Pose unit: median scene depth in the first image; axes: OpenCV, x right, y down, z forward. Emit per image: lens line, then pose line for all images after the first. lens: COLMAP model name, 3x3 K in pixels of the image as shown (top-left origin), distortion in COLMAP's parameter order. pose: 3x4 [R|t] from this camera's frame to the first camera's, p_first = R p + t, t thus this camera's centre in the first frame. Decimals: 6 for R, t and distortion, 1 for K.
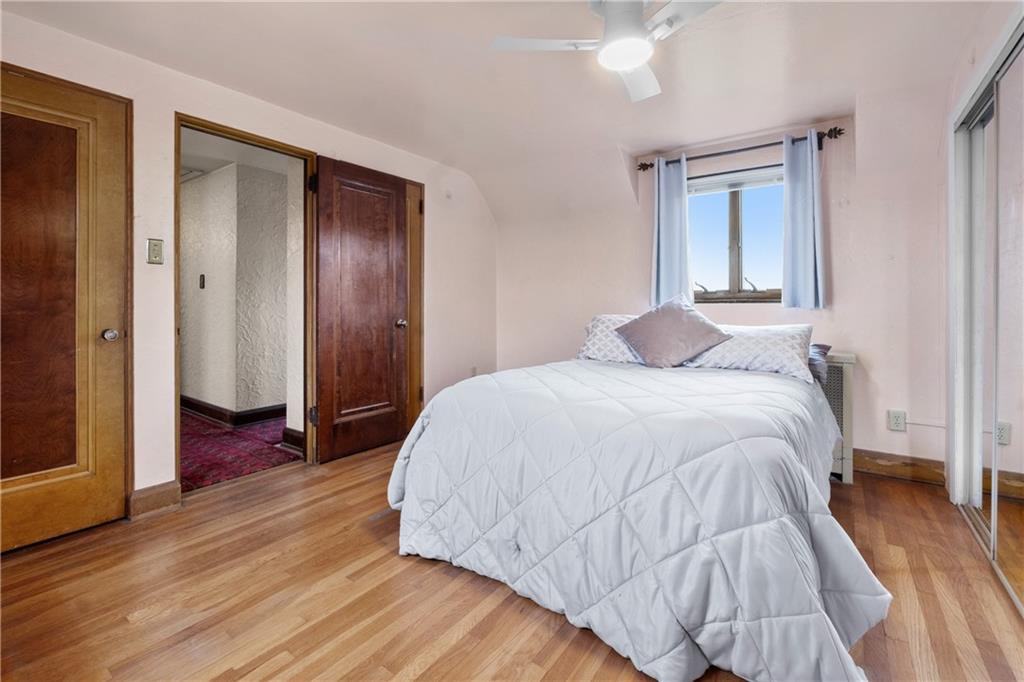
lens RADIAL K [[458.1, 0, 490.5], [0, 458.1, 311.9], [0, 0, 1]] dist [-0.010495, 0.000022]
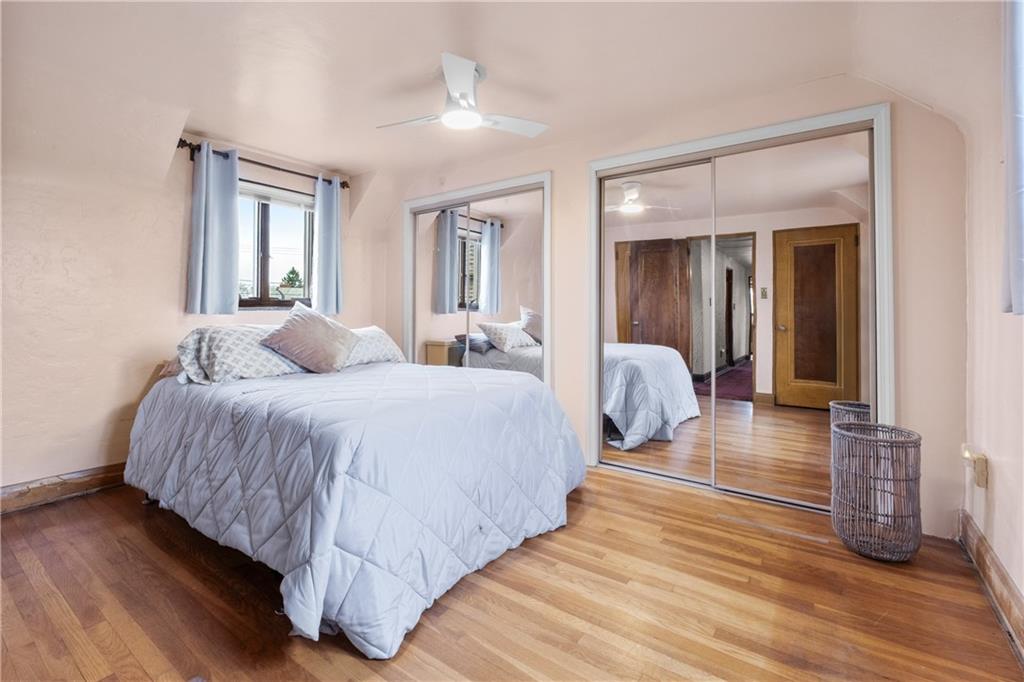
lens RADIAL K [[454.5, 0, 510.1], [0, 454.5, 303.3], [0, 0, 1]] dist [0.000352, 0.000044]
pose [[-0.025959, 0.008007, 0.999631, -1.025804], [0.006552, 0.999948, -0.007840, -0.039422], [-0.999642, 0.006346, -0.026010, 0.892348]]
